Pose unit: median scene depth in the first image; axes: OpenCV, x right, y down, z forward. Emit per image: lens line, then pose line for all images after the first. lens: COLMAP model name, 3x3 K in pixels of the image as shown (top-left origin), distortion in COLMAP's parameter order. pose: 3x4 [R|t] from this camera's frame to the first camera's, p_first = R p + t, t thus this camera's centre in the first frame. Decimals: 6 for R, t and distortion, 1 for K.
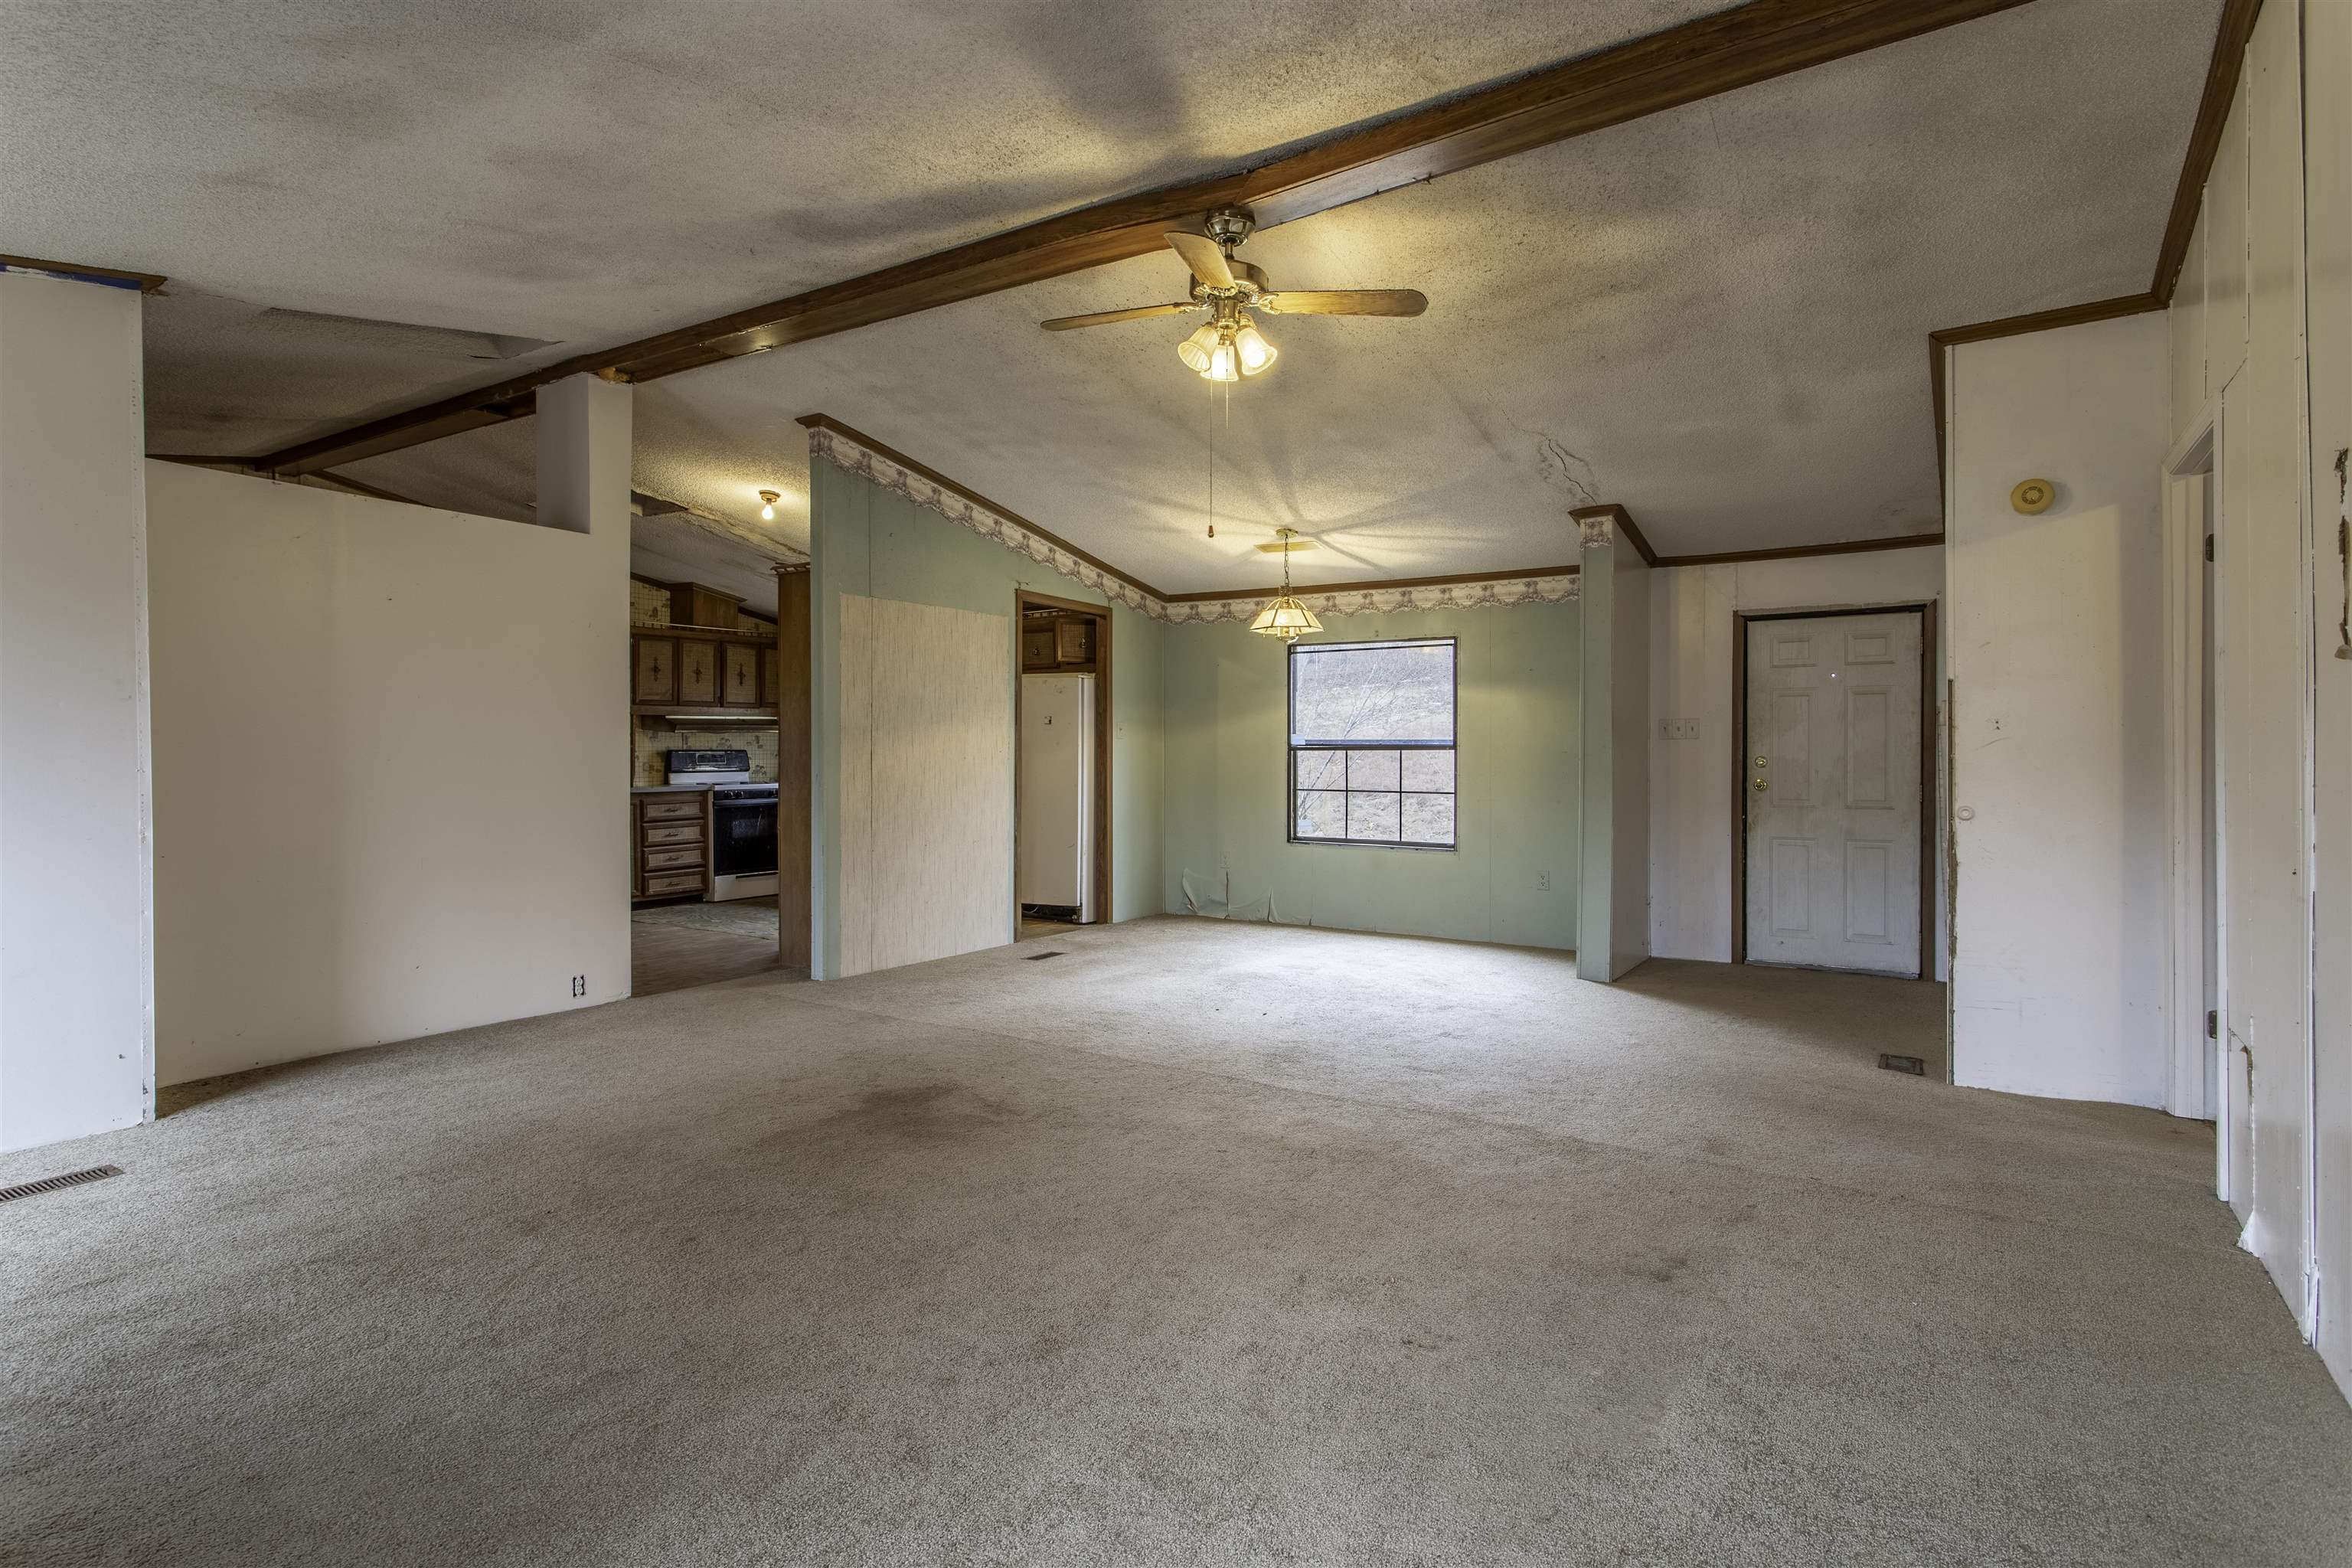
lens RADIAL K [[1223.1, 0, 1168.8], [0, 1223.1, 757.3], [0, 0, 1]] dist [-0.000329, -0.000007]
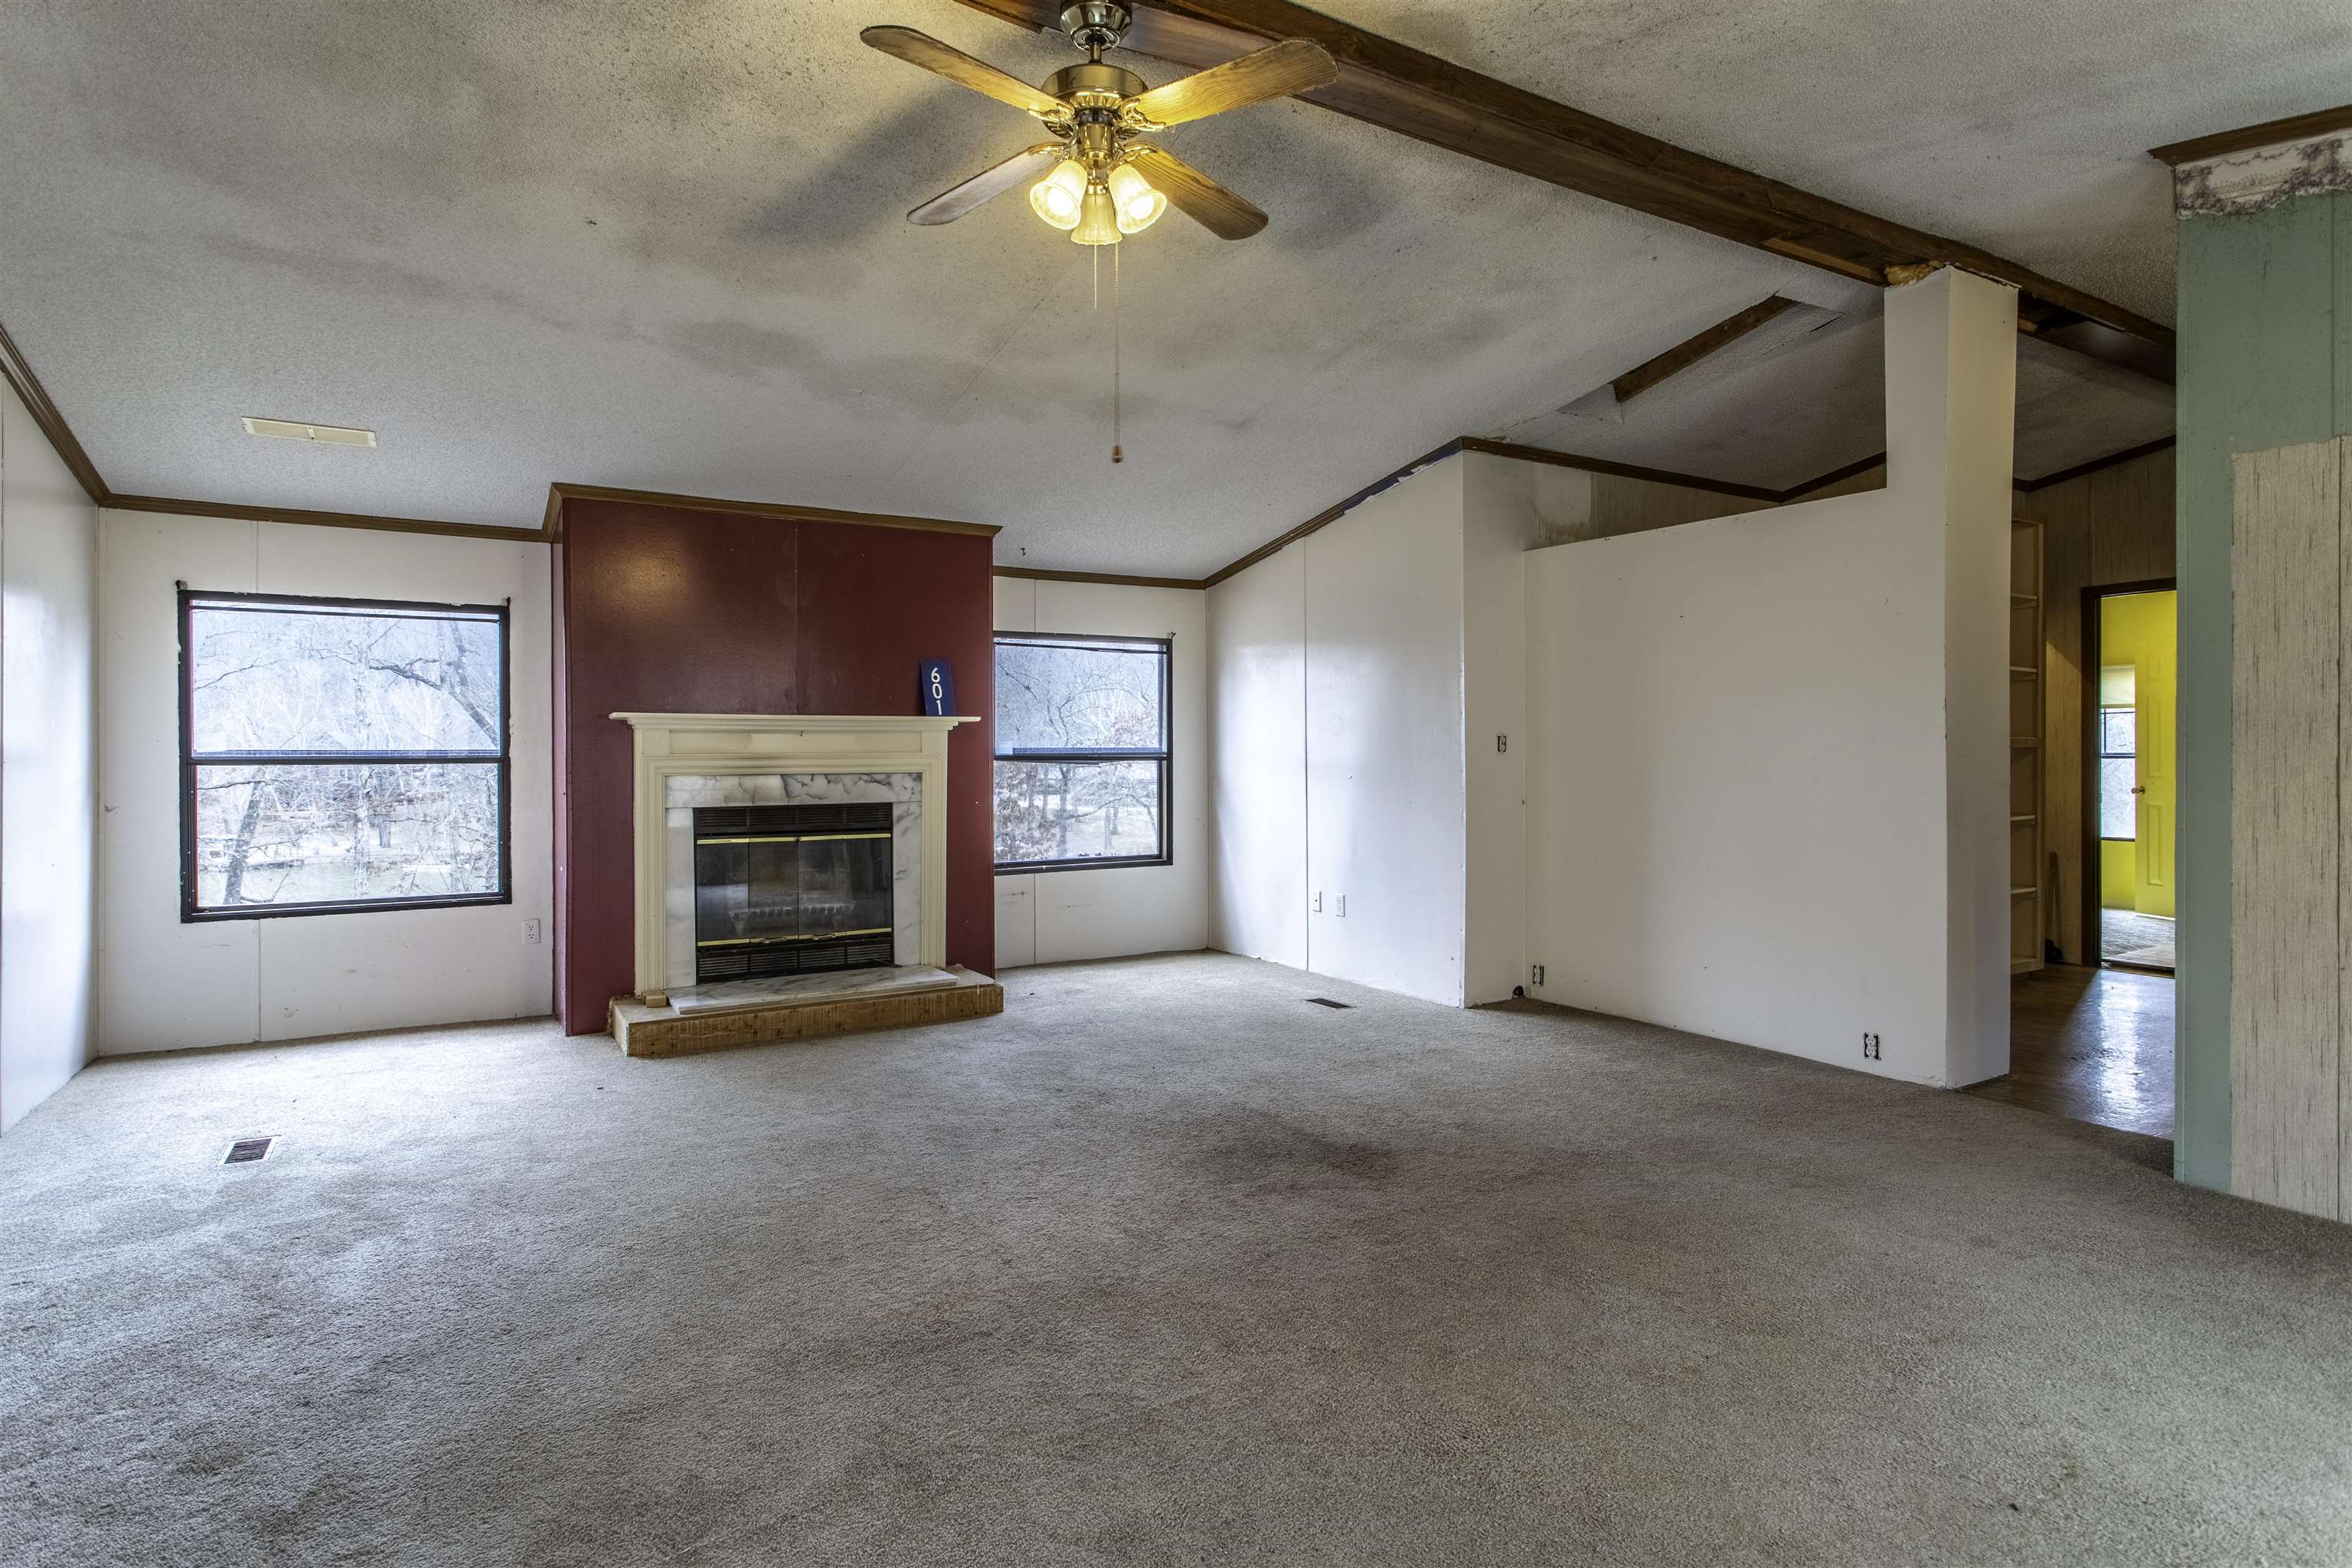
lens RADIAL K [[1223.1, 0, 1168.8], [0, 1223.1, 757.3], [0, 0, 1]] dist [-0.000329, -0.000007]
pose [[-0.456880, 0.003633, -0.889521, 0.458159], [-0.002940, 0.999980, 0.005594, -0.008957], [0.889524, 0.005172, -0.456860, 0.954866]]
